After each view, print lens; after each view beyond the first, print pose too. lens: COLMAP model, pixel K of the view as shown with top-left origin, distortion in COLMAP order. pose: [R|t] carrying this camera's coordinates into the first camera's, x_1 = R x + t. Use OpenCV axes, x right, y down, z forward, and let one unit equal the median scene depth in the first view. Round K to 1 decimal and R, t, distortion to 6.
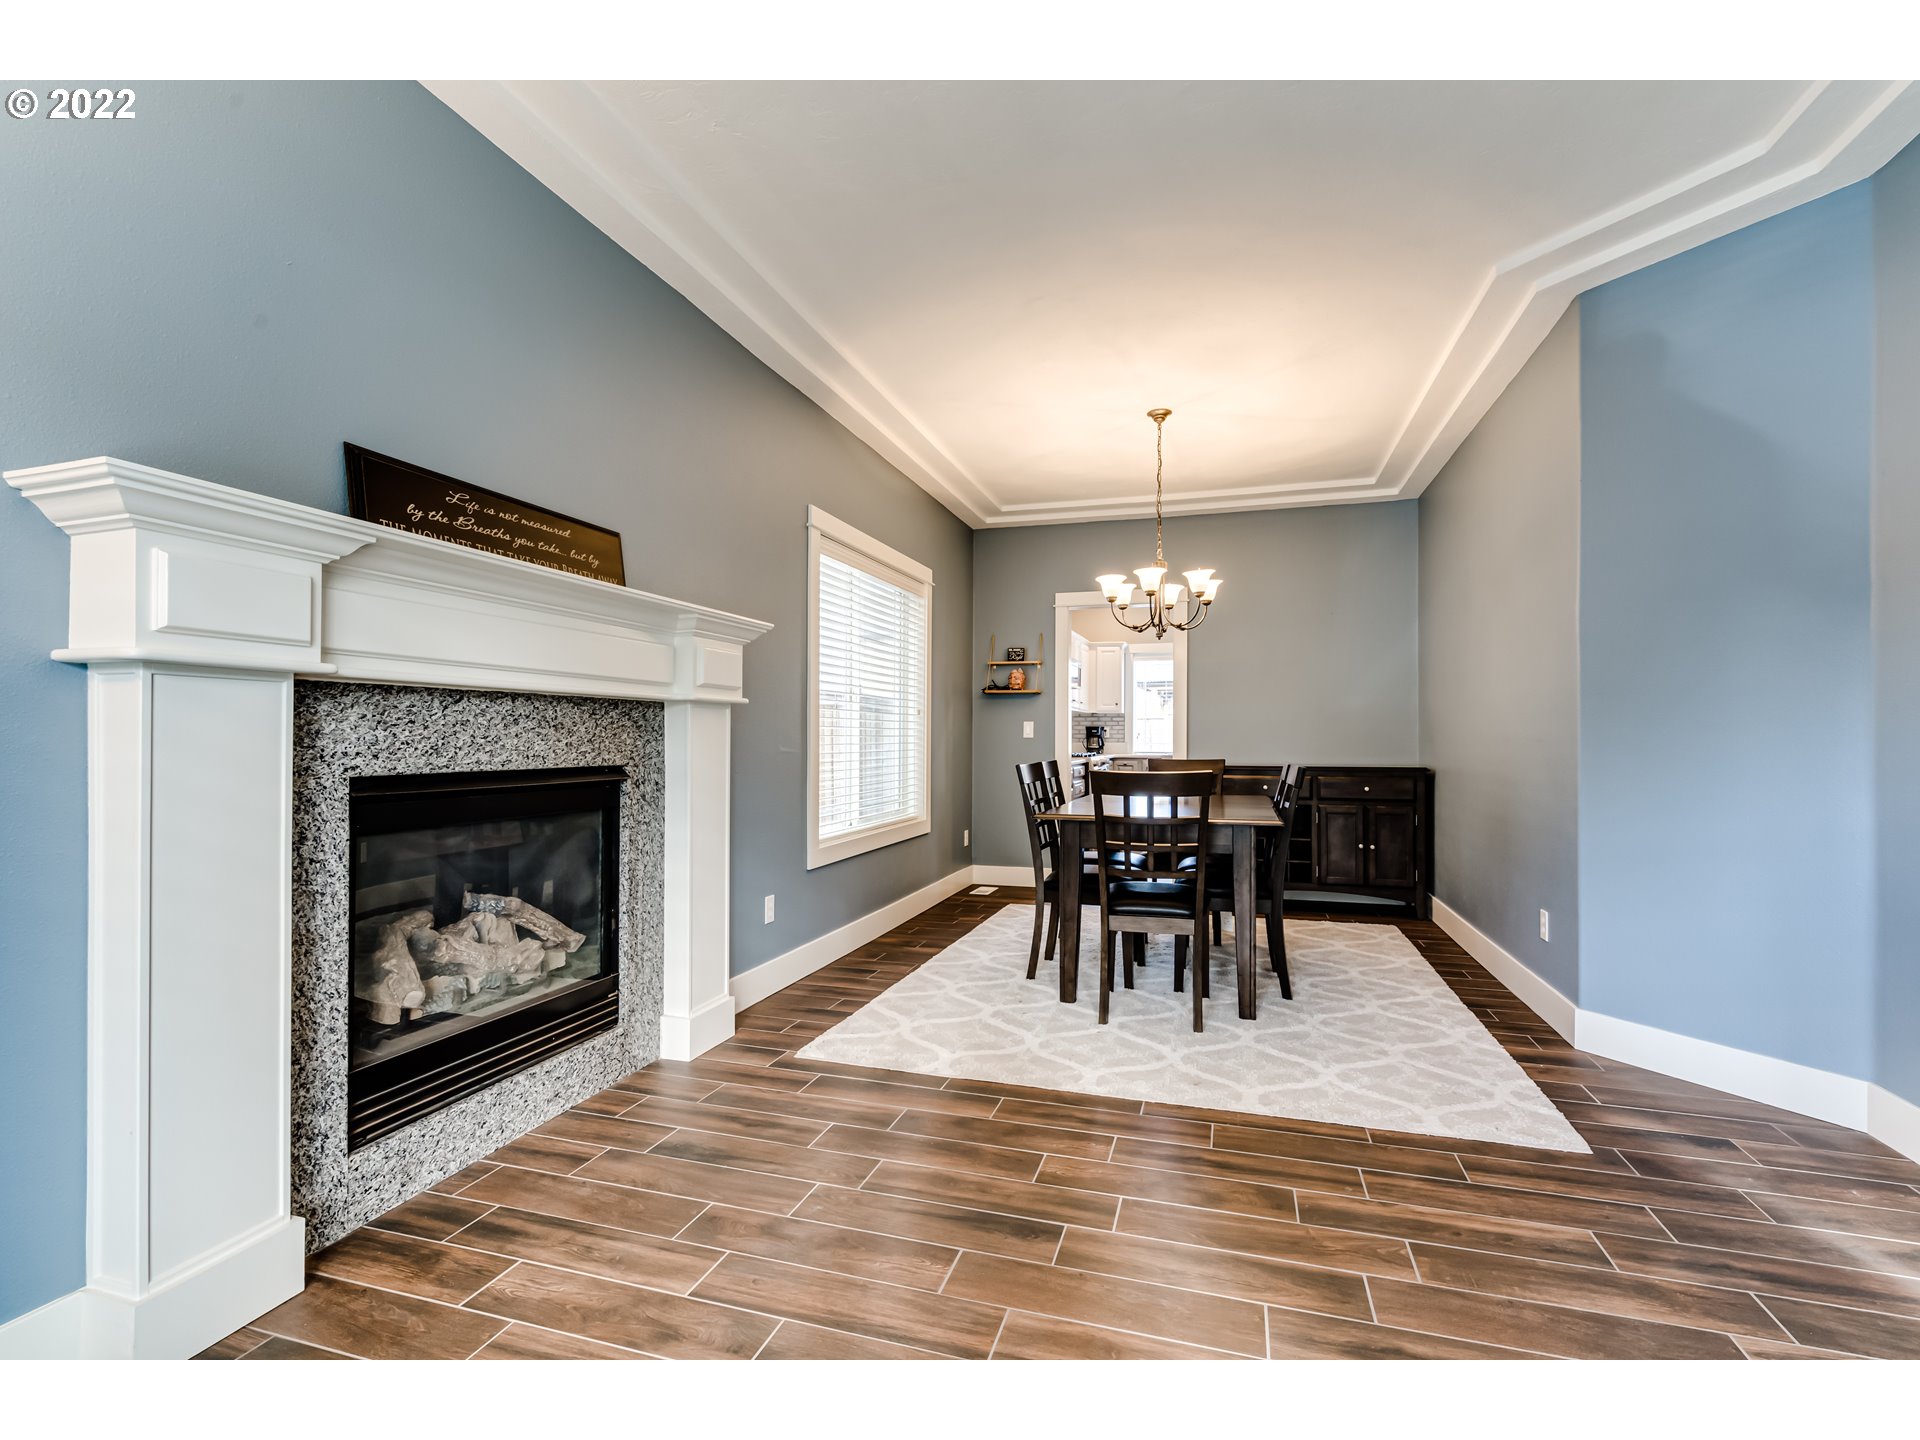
lens RADIAL K [[875.0, 0, 959.9], [0, 875.0, 733.1], [0, 0, 1]] dist [-0.004013, 0.000370]
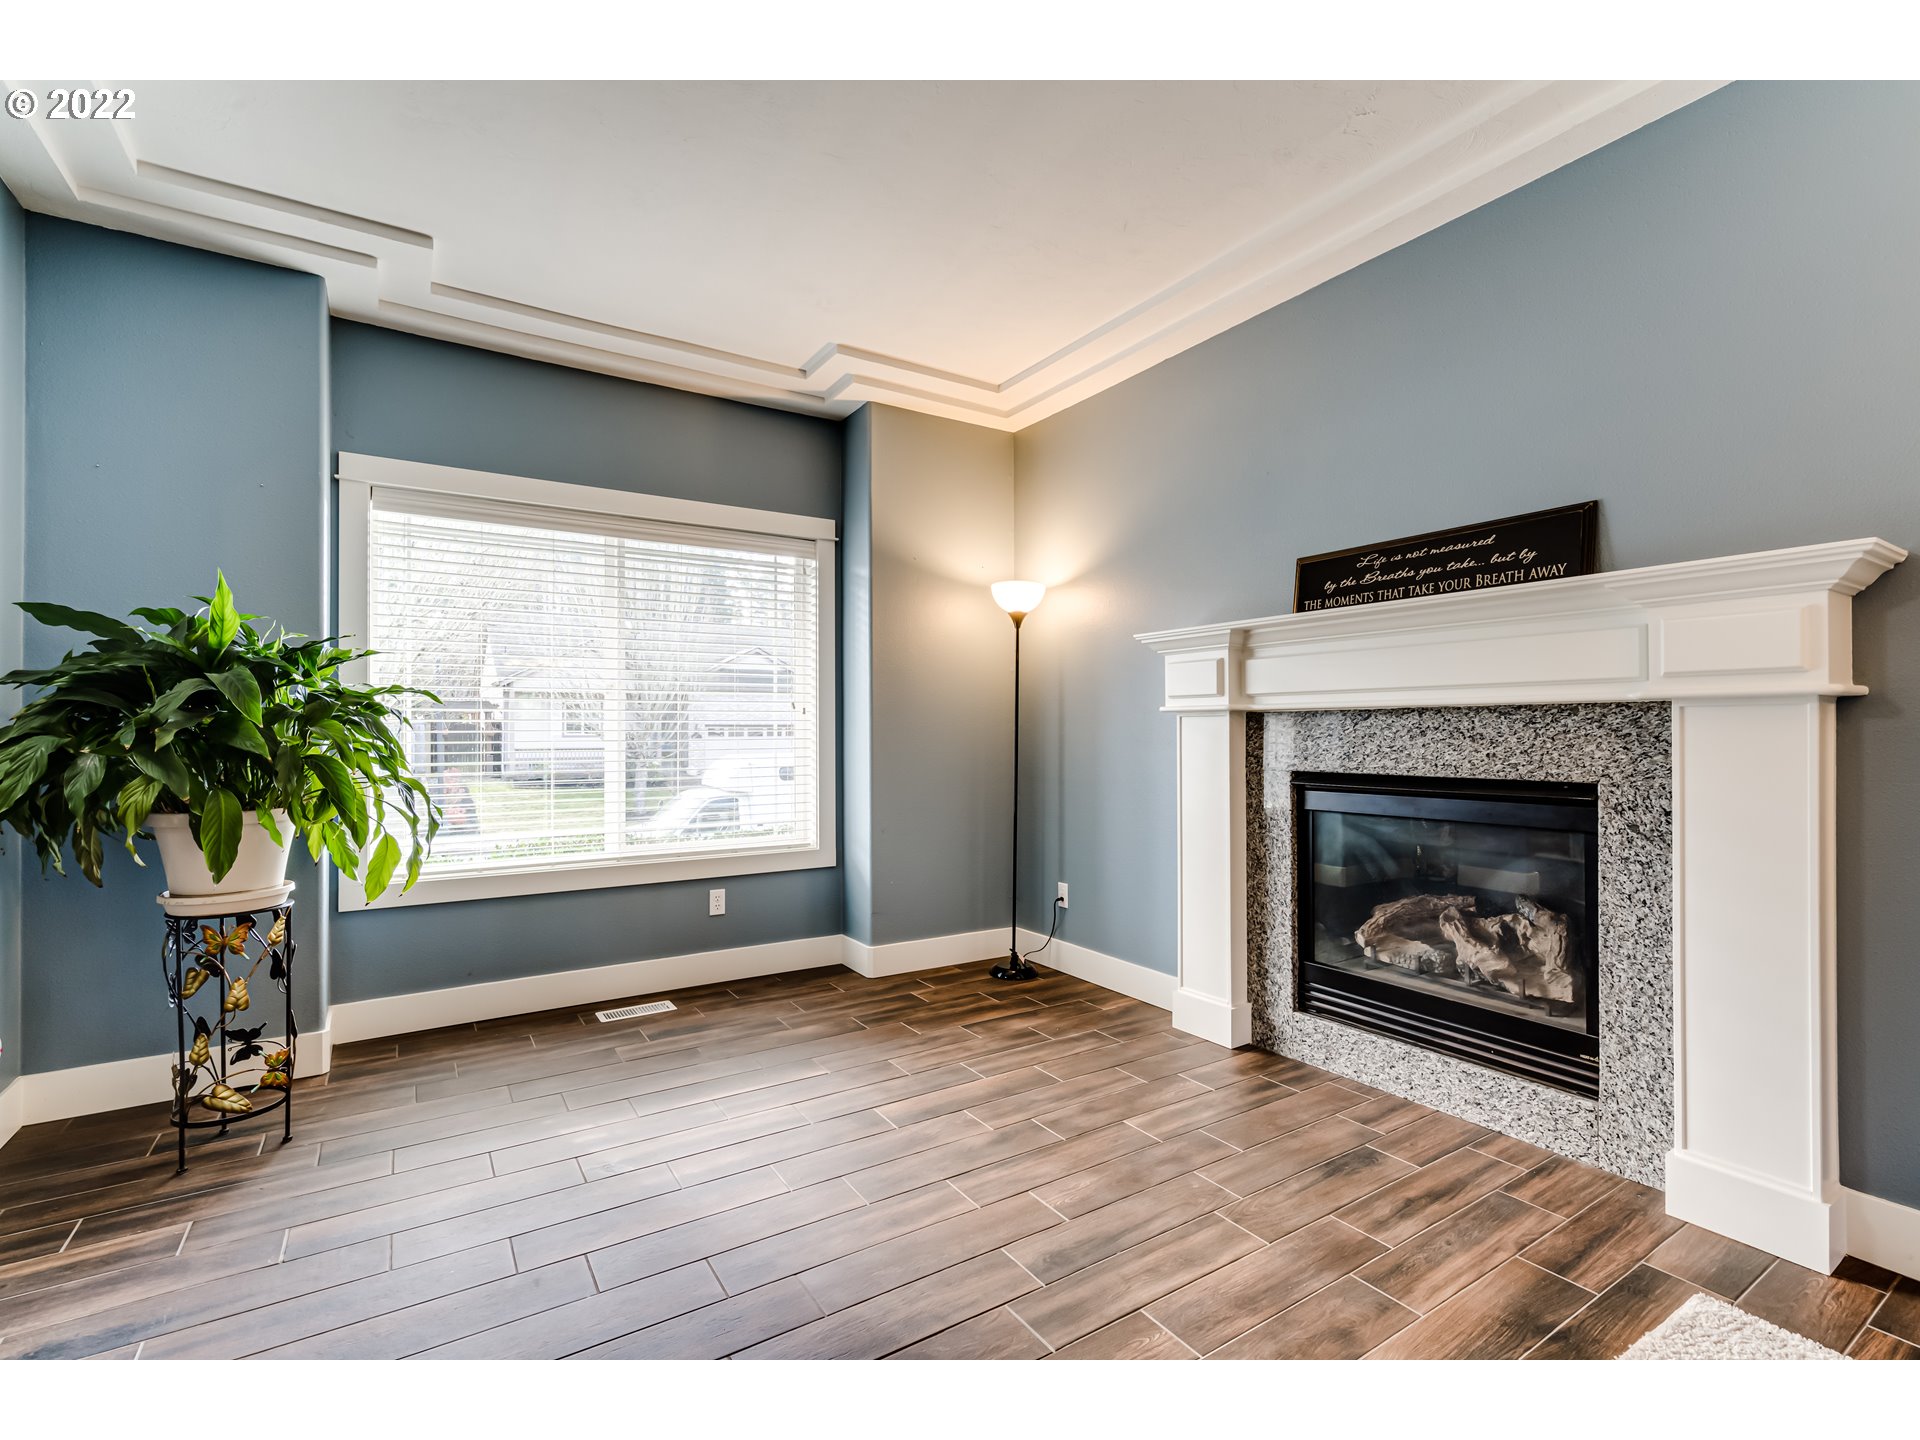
lens RADIAL K [[875.0, 0, 967.5], [0, 875.0, 720.4], [0, 0, 1]] dist [-0.004013, 0.000370]
pose [[-0.639021, -0.010120, -0.769123, 0.708875], [0.006161, 0.999814, -0.018274, -0.012388], [0.769164, -0.016416, -0.638840, 1.228085]]
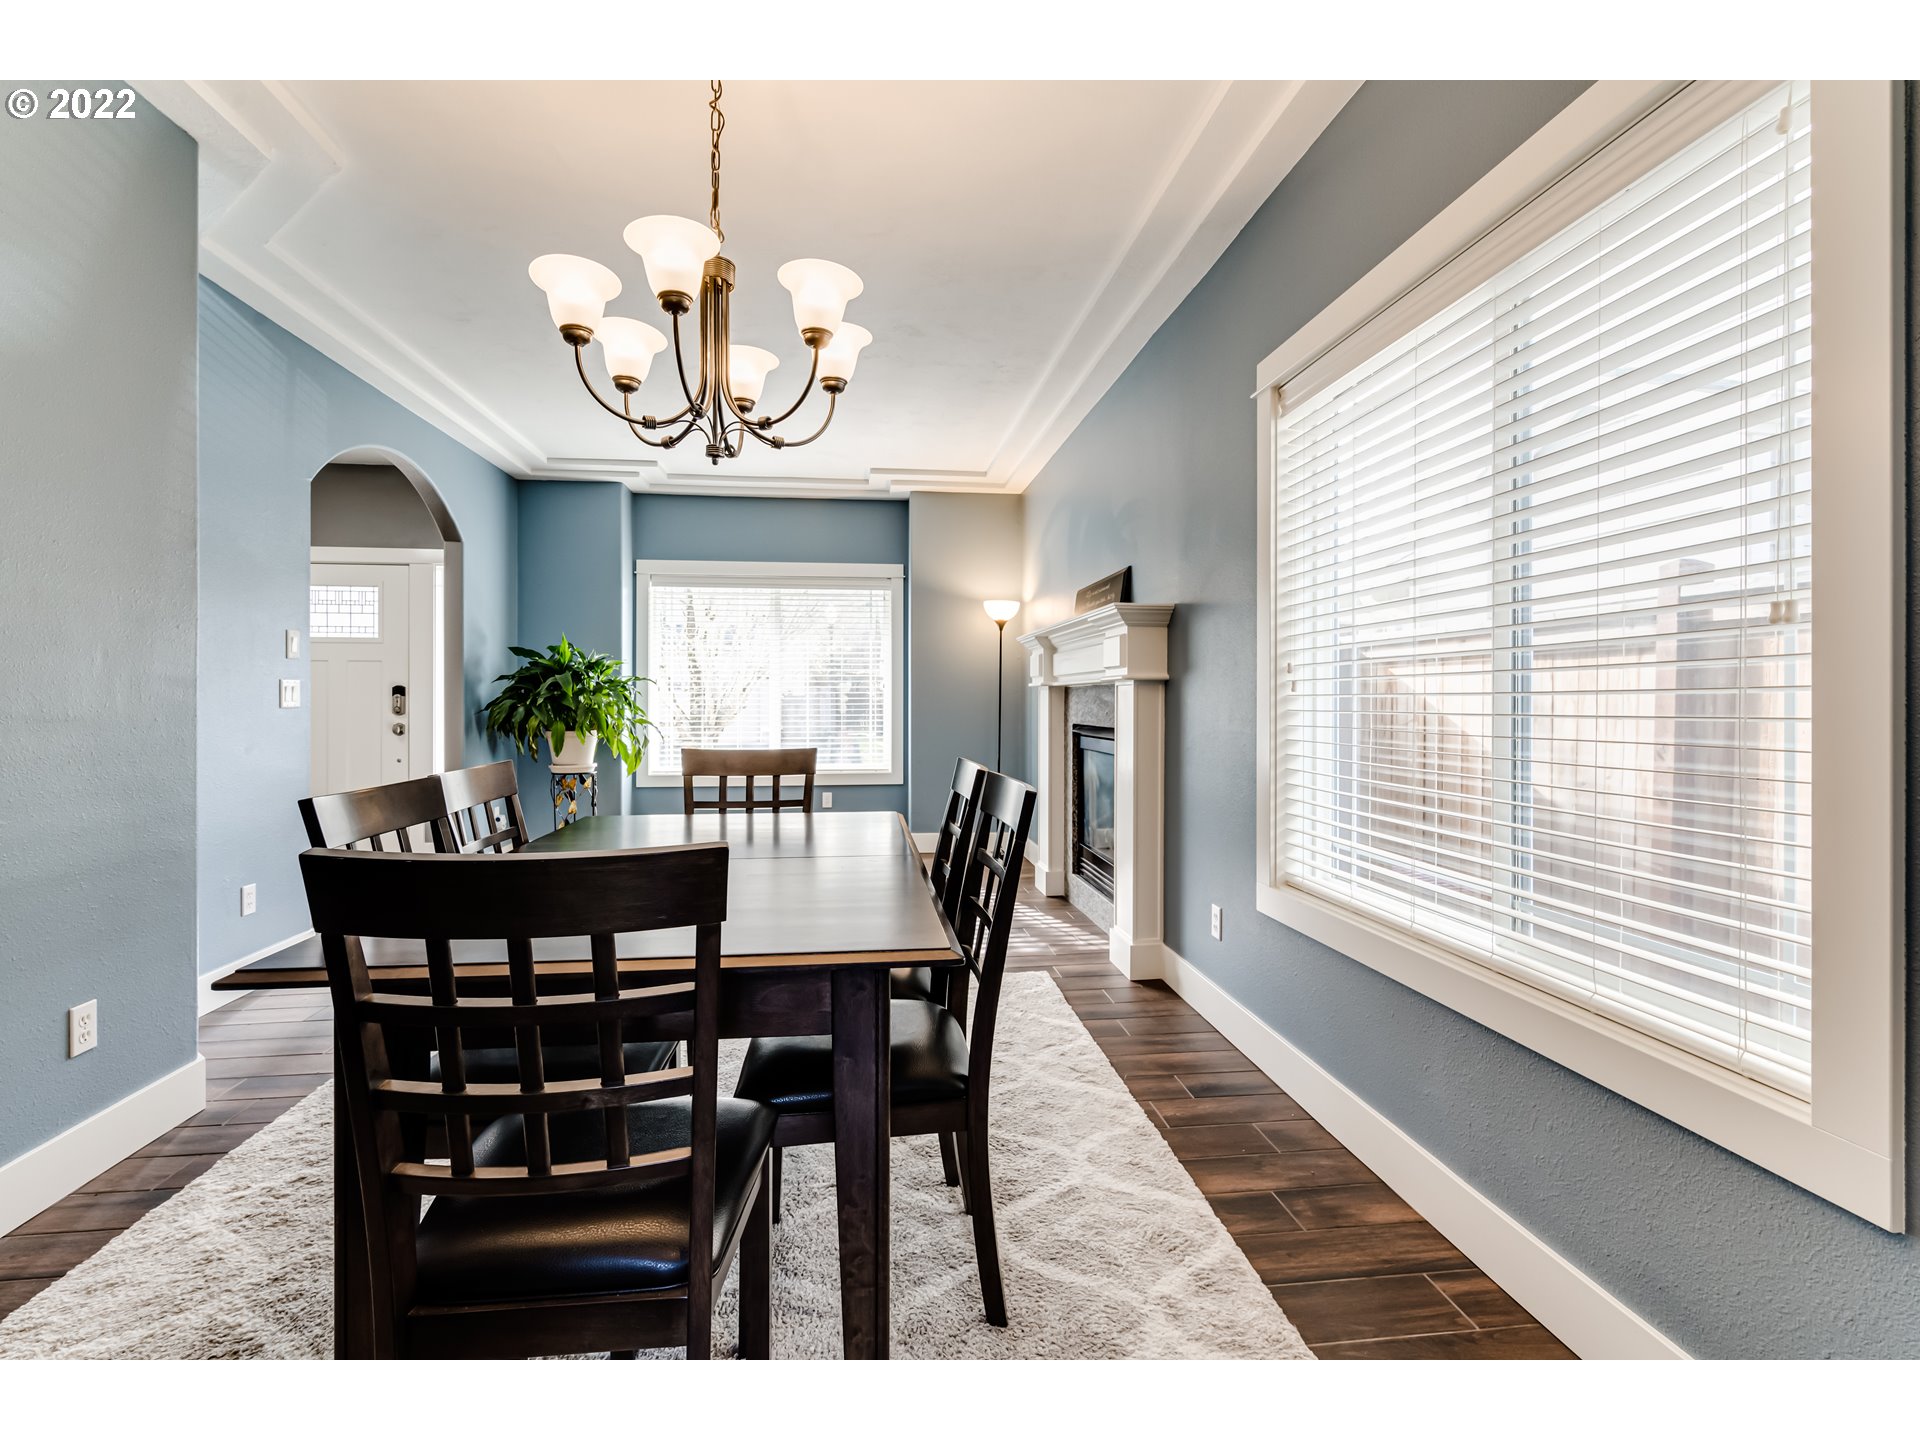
lens RADIAL K [[875.0, 0, 958.6], [0, 875.0, 711.6], [0, 0, 1]] dist [-0.004013, 0.000370]
pose [[-0.911408, 0.003496, -0.411490, 0.515269], [0.000377, 0.999971, 0.007660, -0.004393], [0.411504, 0.006827, -0.911382, 2.468356]]
